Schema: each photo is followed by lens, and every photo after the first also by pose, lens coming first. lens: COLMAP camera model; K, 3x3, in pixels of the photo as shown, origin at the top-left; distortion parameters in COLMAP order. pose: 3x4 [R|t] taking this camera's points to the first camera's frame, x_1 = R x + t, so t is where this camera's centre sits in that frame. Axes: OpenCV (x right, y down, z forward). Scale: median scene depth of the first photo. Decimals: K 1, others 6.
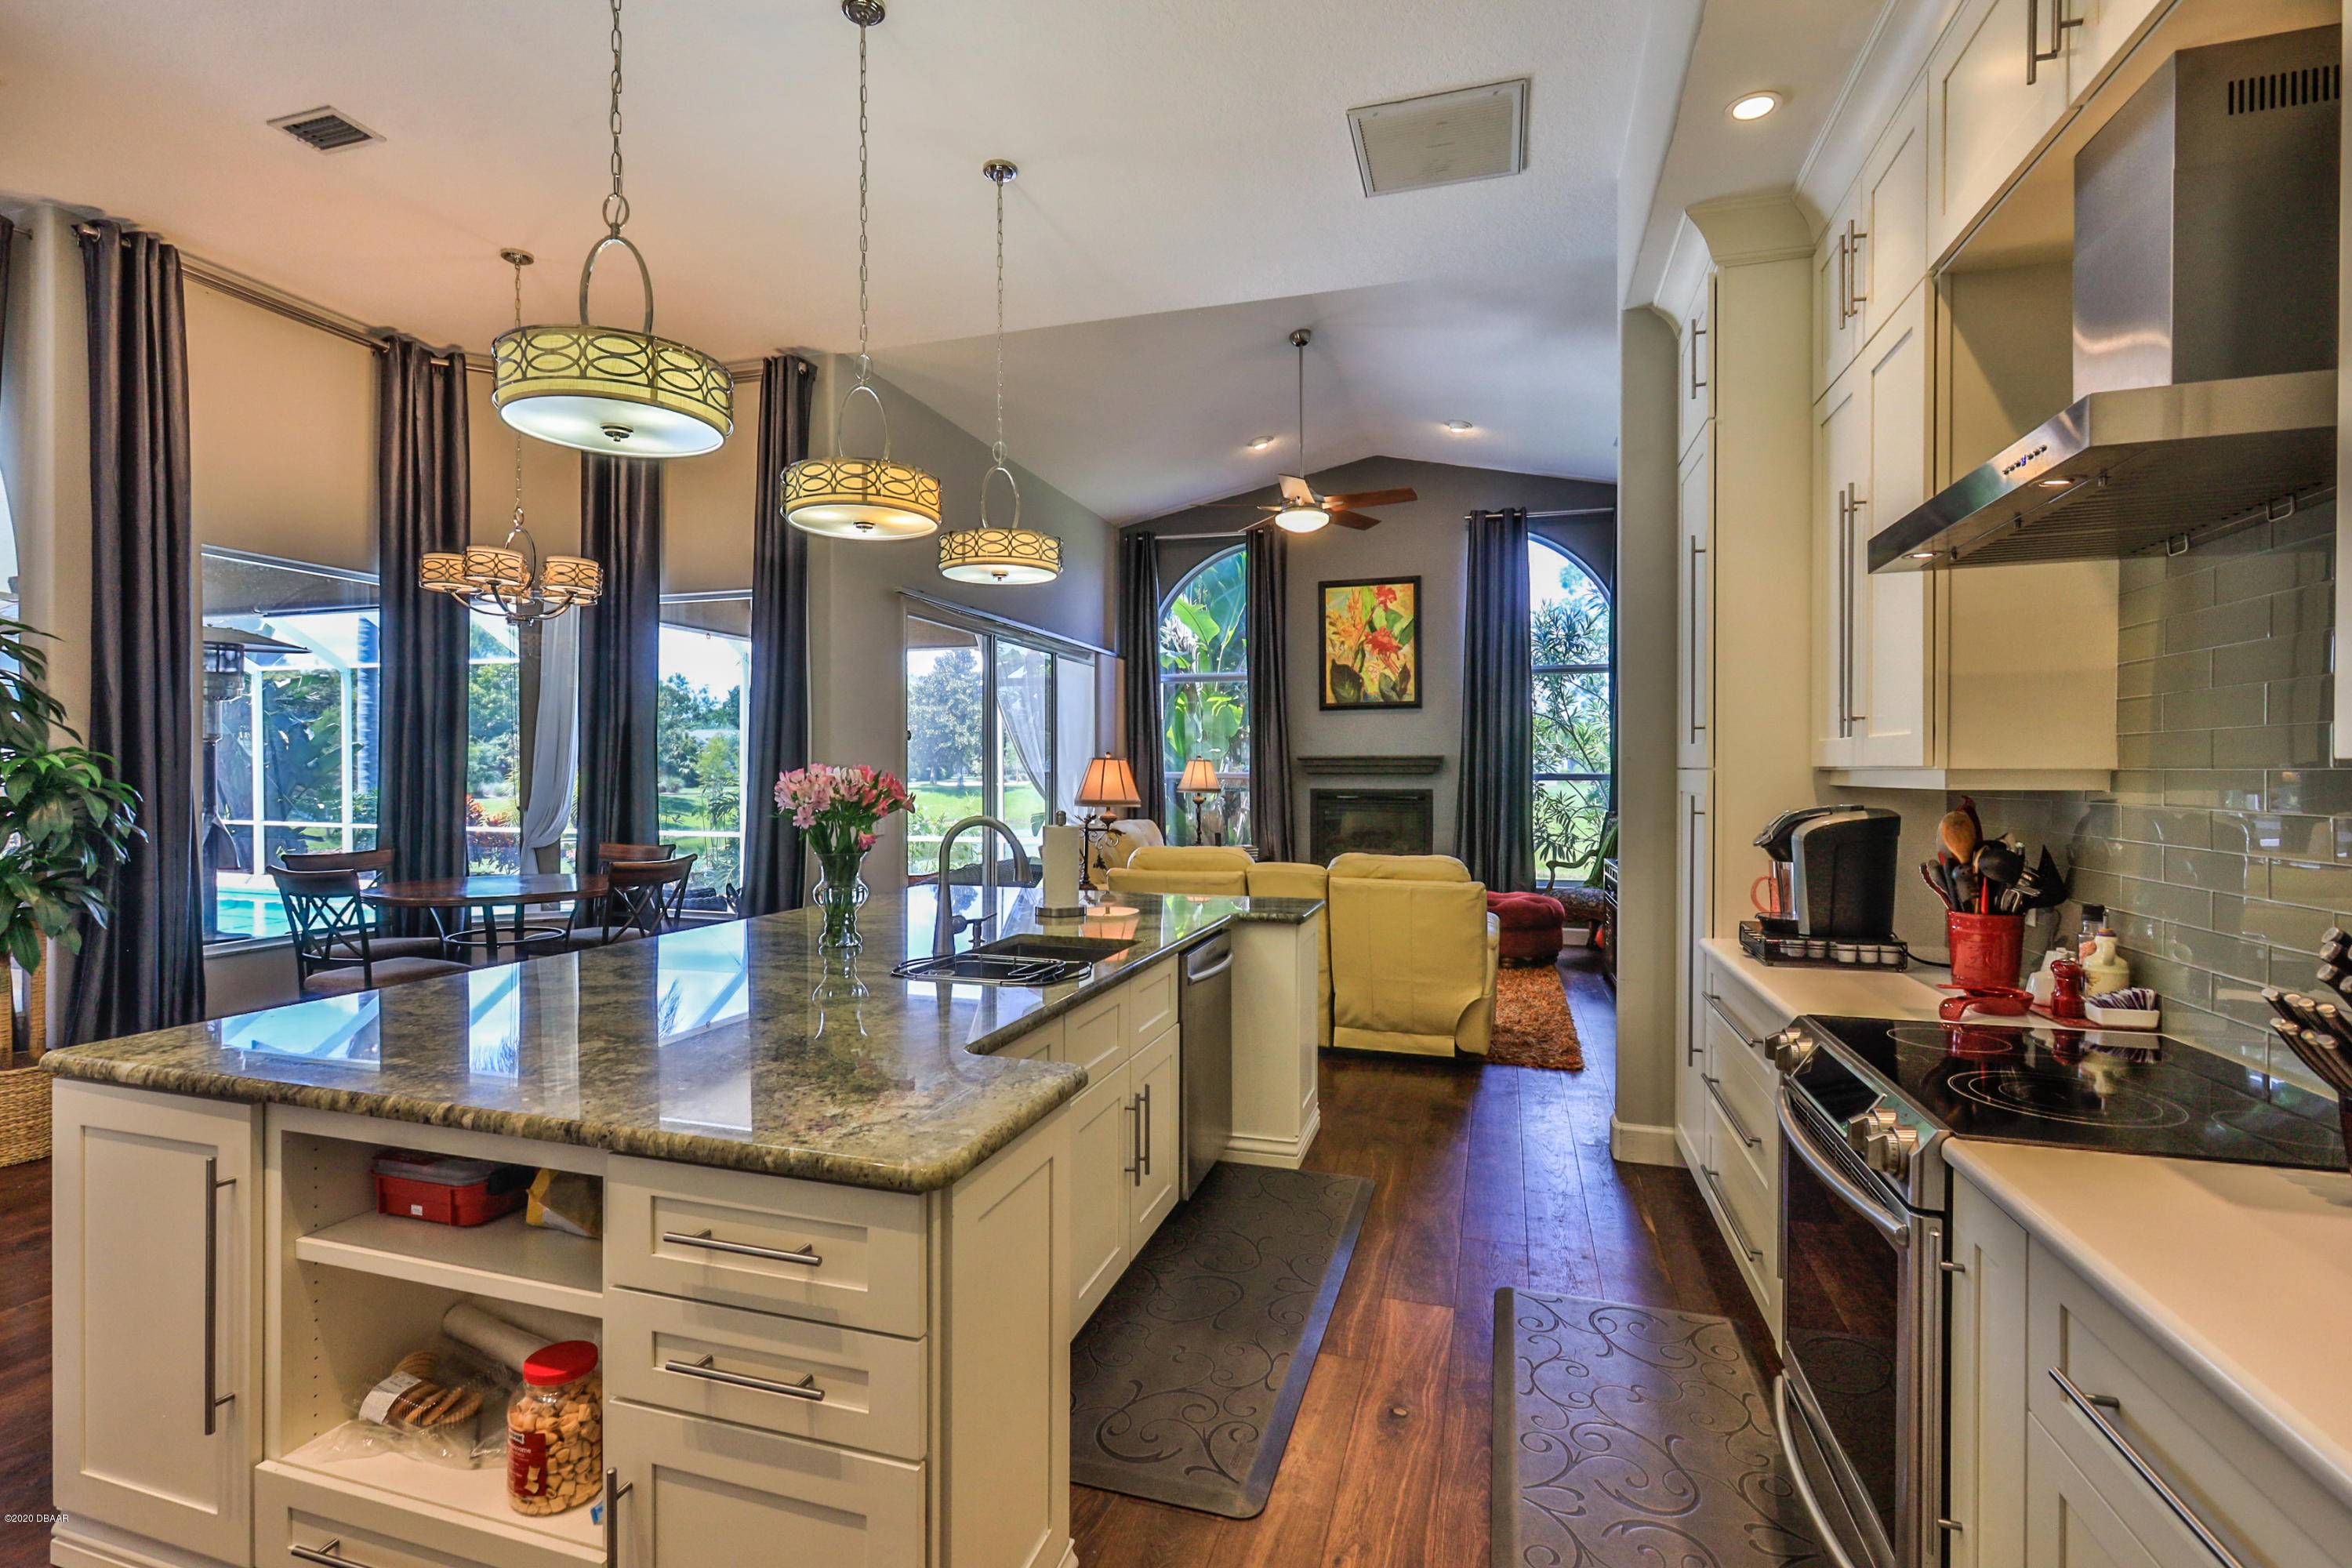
lens RADIAL K [[1099.1, 0, 1151.2], [0, 1099.1, 781.4], [0, 0, 1]] dist [-0.004738, 0.001647]
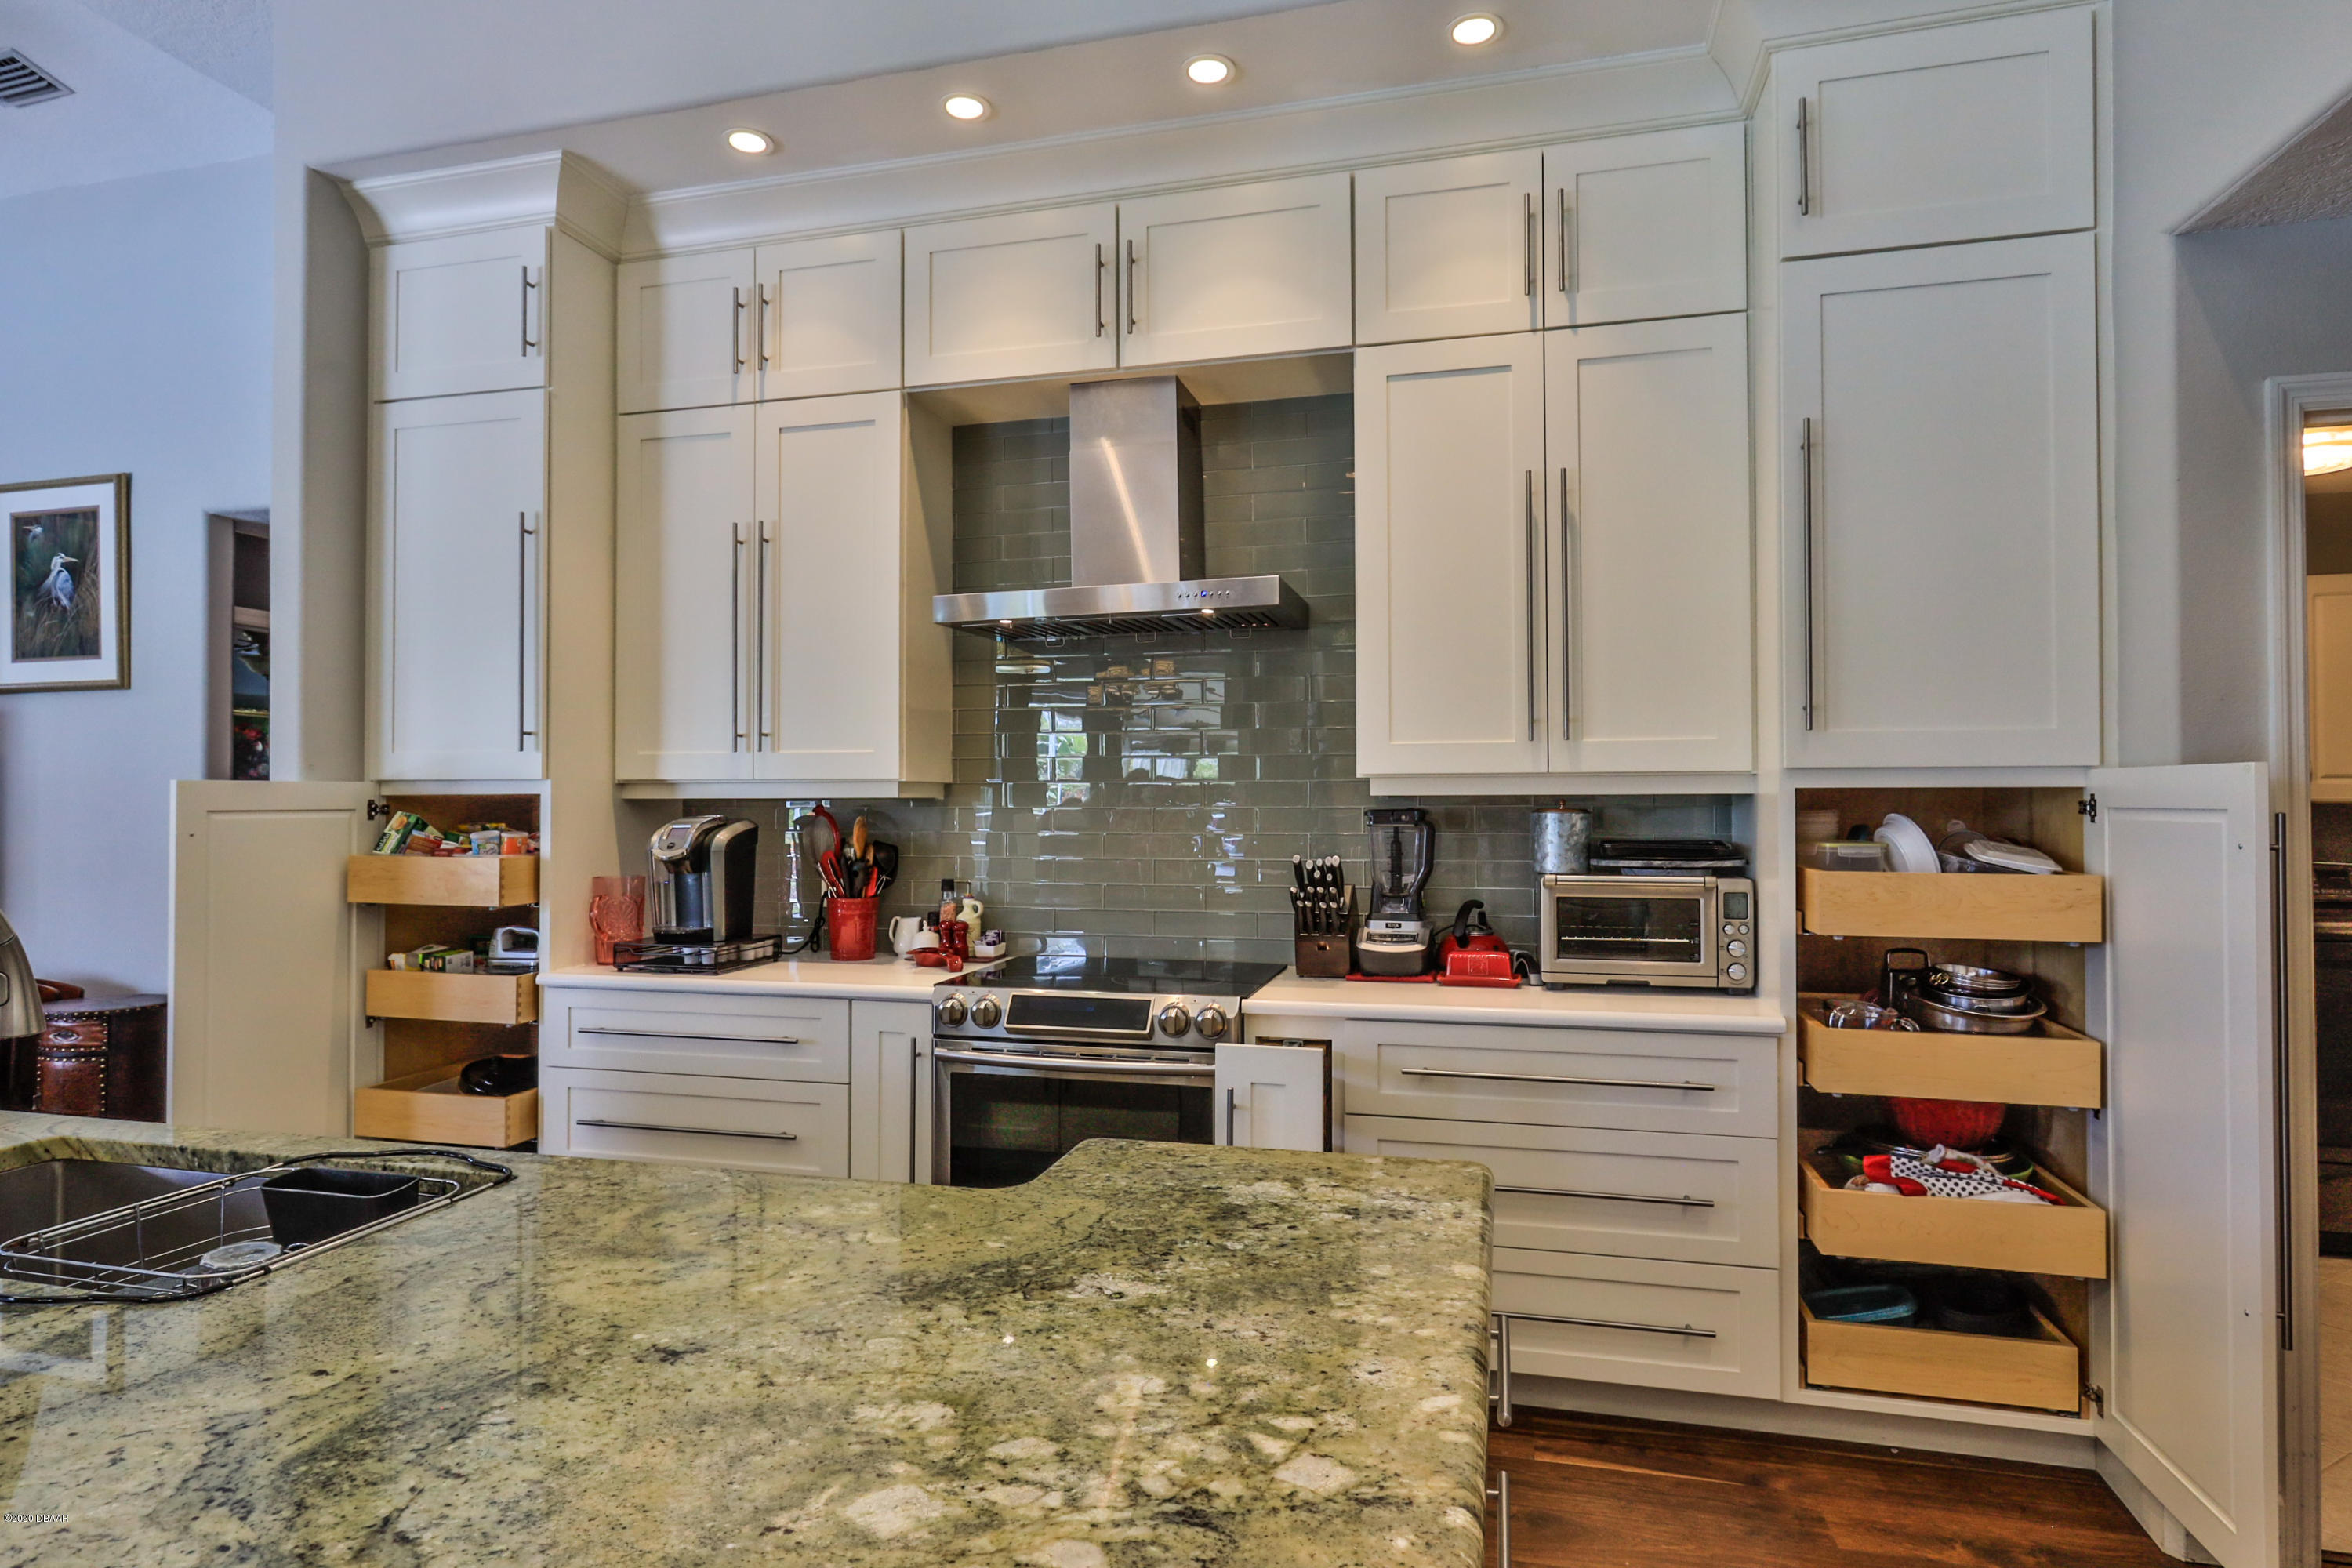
lens RADIAL K [[1291.4, 0, 1157.3], [0, 1291.4, 779.8], [0, 0, 1]] dist [0.000637, -0.000722]
pose [[-0.054025, 0.015753, 0.998415, -0.375090], [0.011222, 0.999822, -0.015168, 0.006165], [-0.998477, 0.010385, -0.054192, 0.377123]]
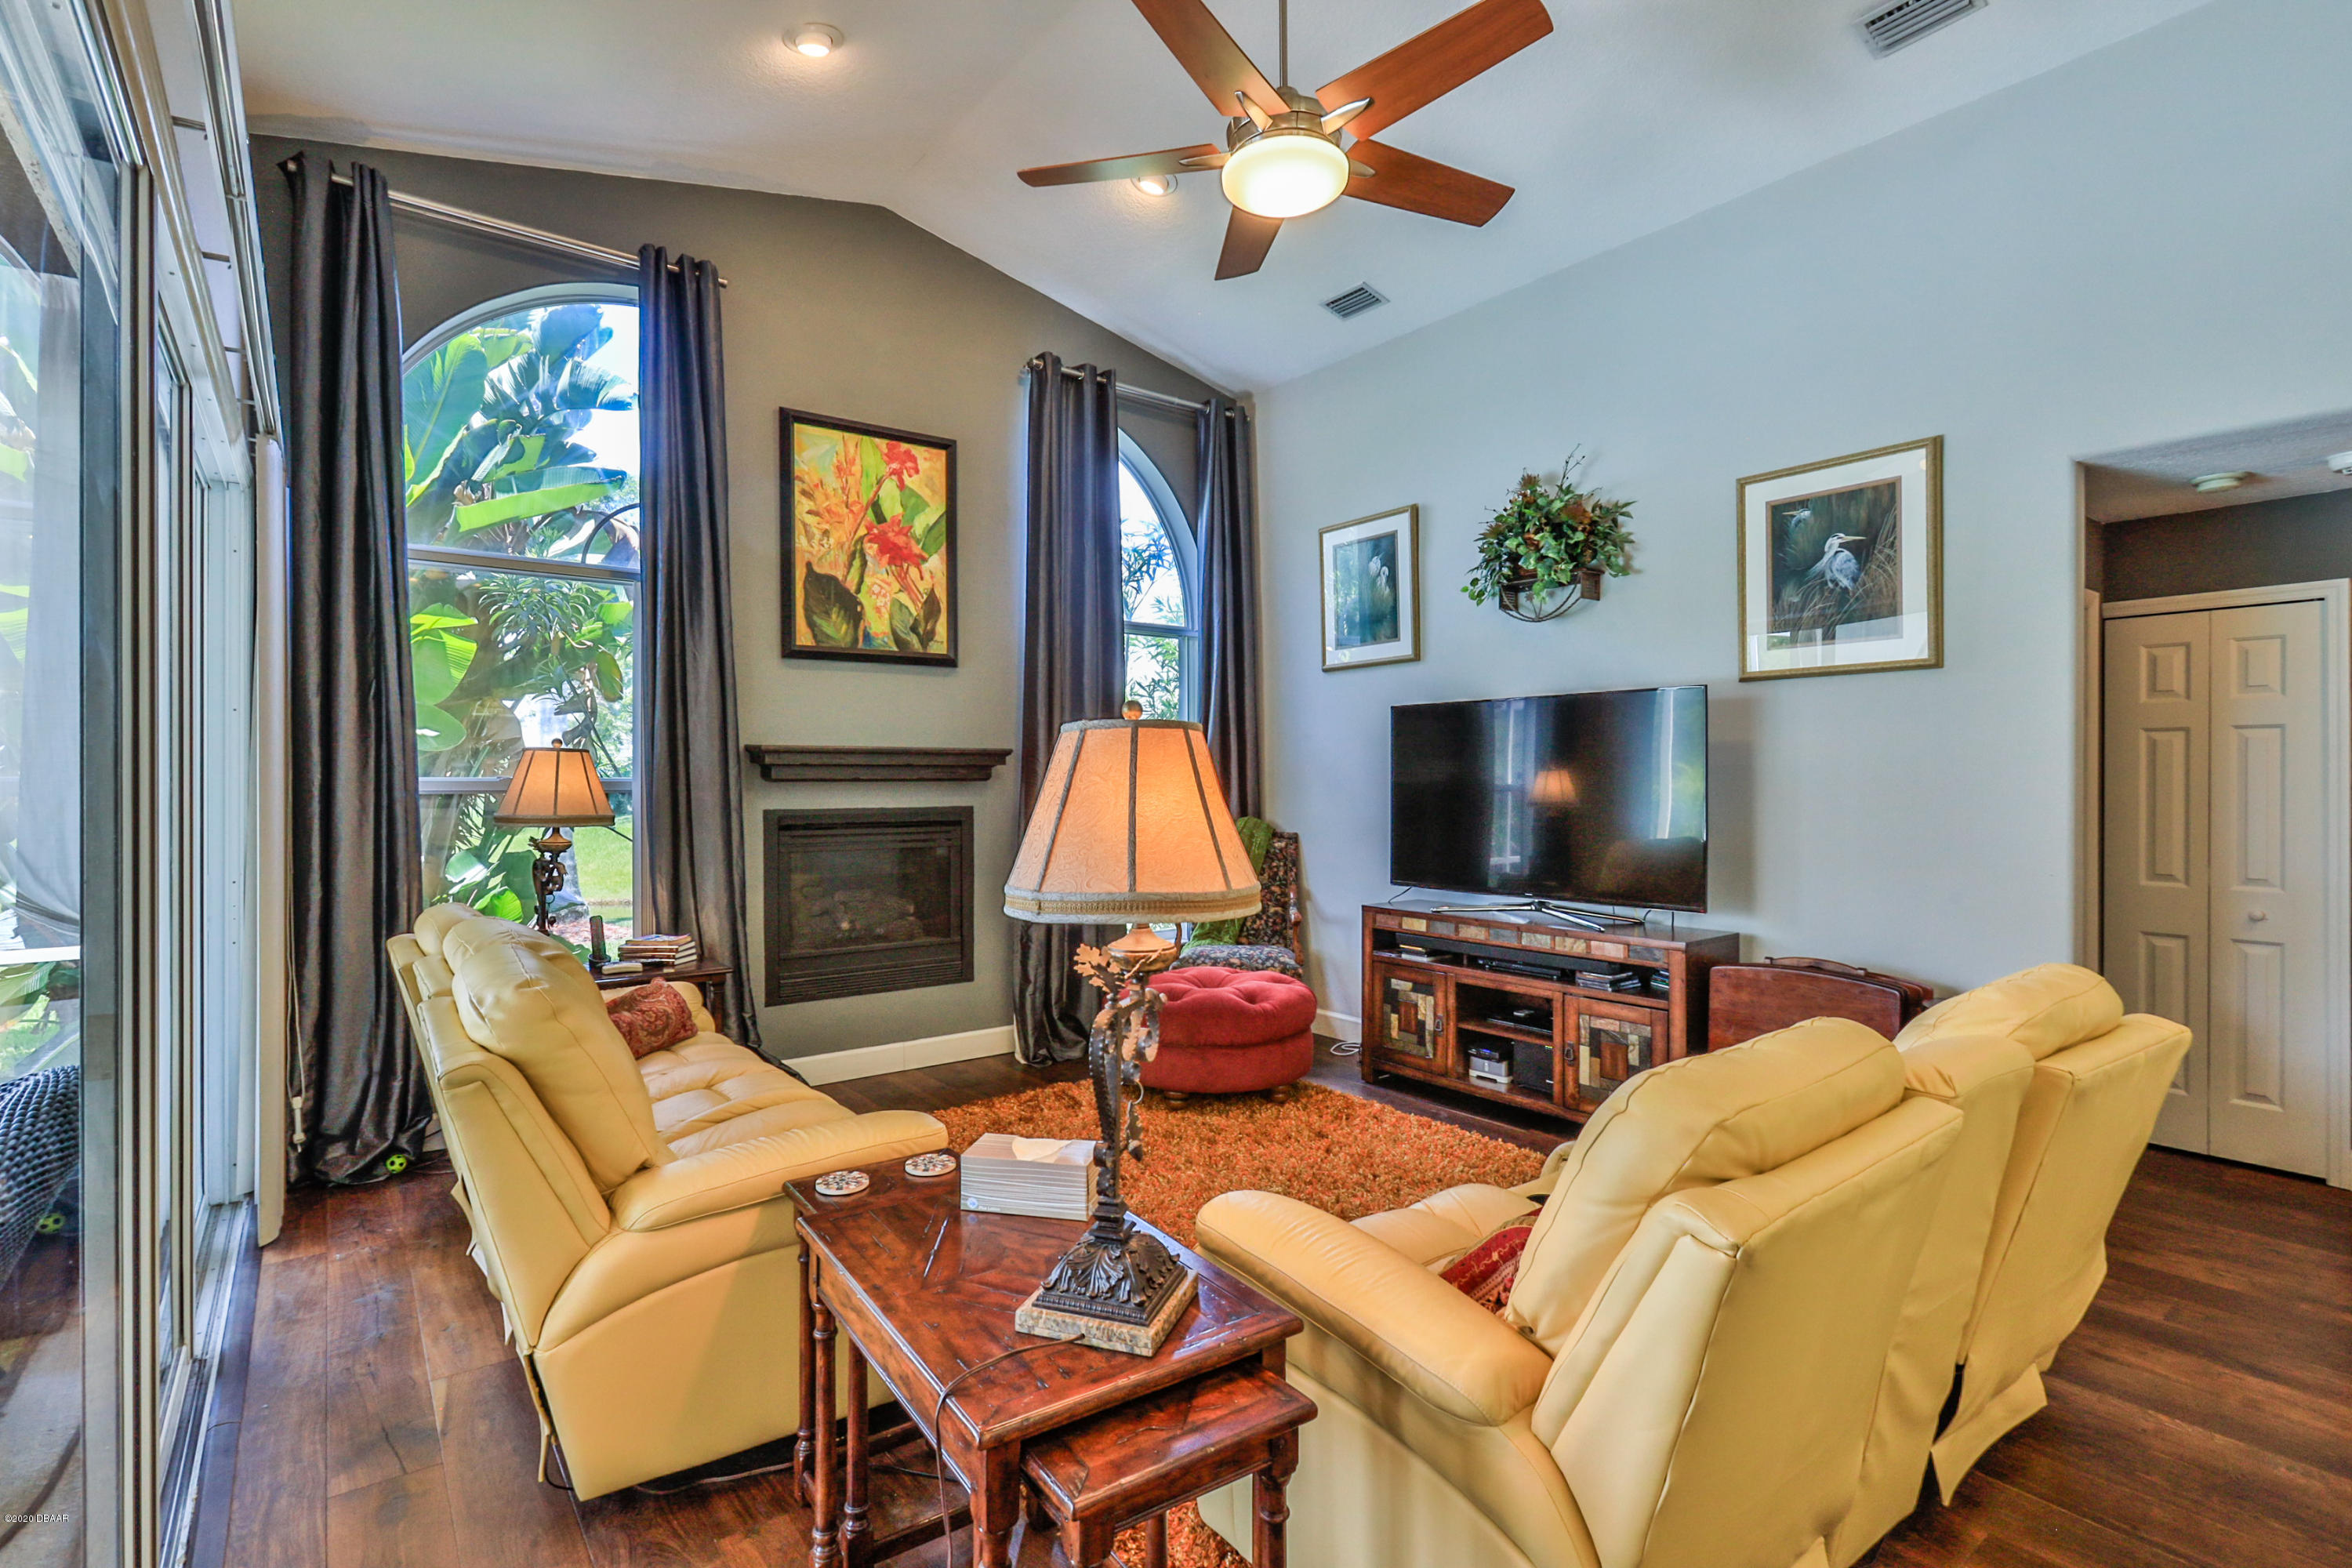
lens RADIAL K [[1099.1, 0, 1142.6], [0, 1099.1, 779.7], [0, 0, 1]] dist [-0.004738, 0.001647]
pose [[0.581316, -0.003857, 0.813669, -0.320298], [0.008647, 0.999962, -0.001438, -0.009933], [-0.813632, 0.007872, 0.581327, 1.079259]]
